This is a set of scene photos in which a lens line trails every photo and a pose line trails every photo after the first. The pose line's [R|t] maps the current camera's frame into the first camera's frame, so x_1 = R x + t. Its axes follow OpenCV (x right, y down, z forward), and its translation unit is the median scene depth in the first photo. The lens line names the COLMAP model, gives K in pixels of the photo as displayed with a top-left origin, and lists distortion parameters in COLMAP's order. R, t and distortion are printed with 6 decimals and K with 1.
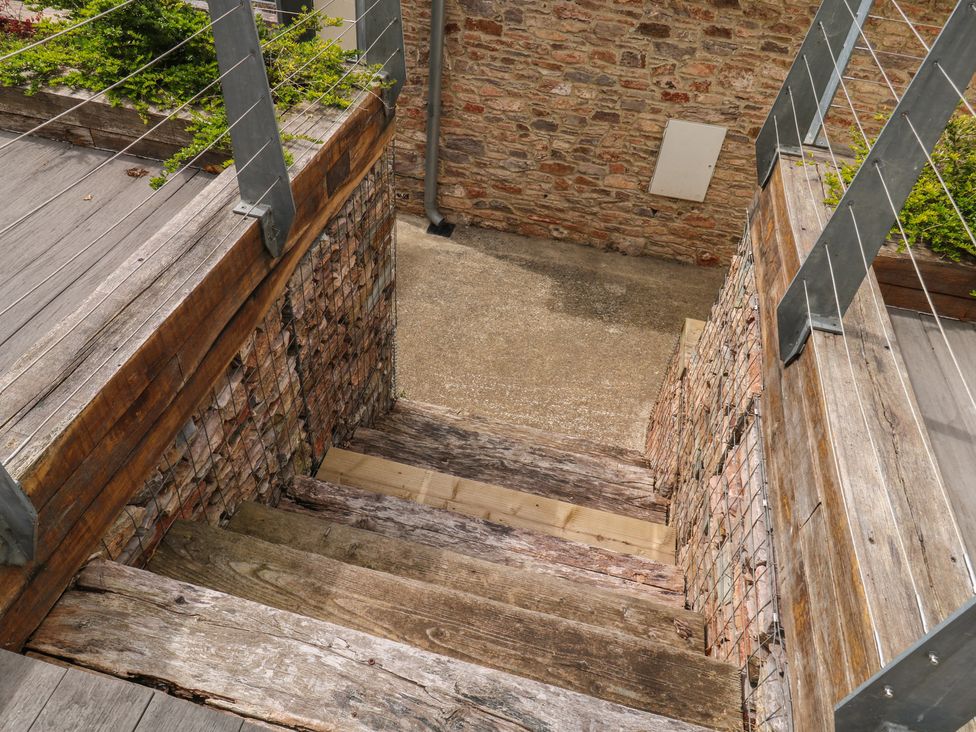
lens RADIAL K [[698.1, 0, 481.9], [0, 698.1, 350.4], [0, 0, 1]] dist [-0.000185, -0.005059]
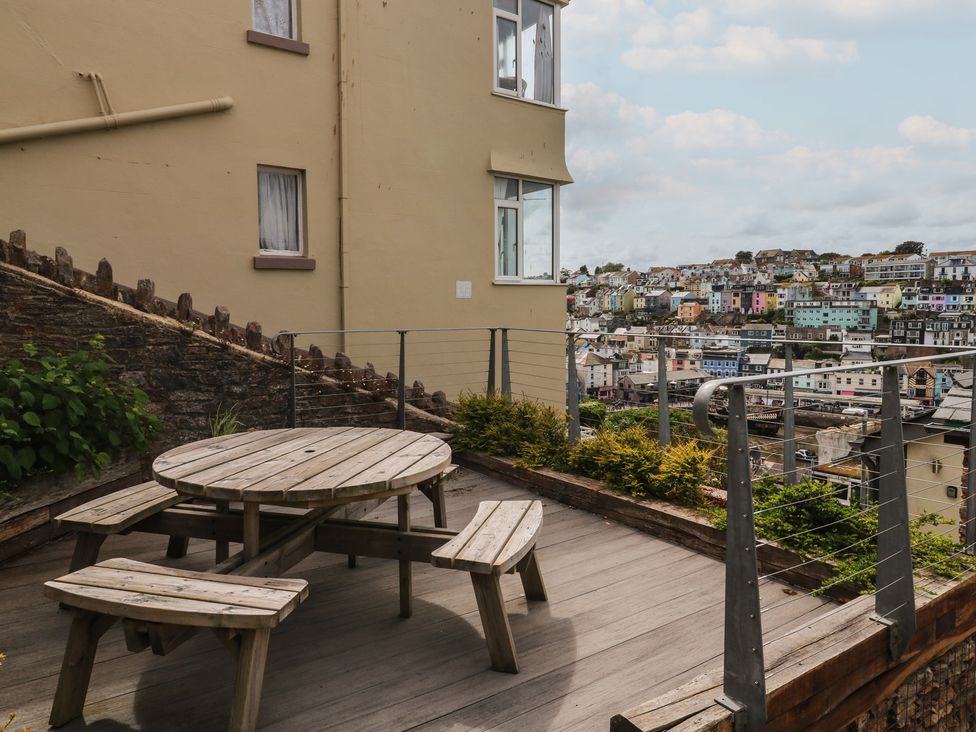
lens RADIAL K [[665.4, 0, 487.0], [0, 665.4, 352.5], [0, 0, 1]] dist [0.001411, -0.001700]
pose [[0.737070, -0.043785, -0.674396, 0.029501], [-0.405109, 0.770115, -0.492757, 0.340092], [0.540938, 0.636400, 0.549891, -0.518671]]
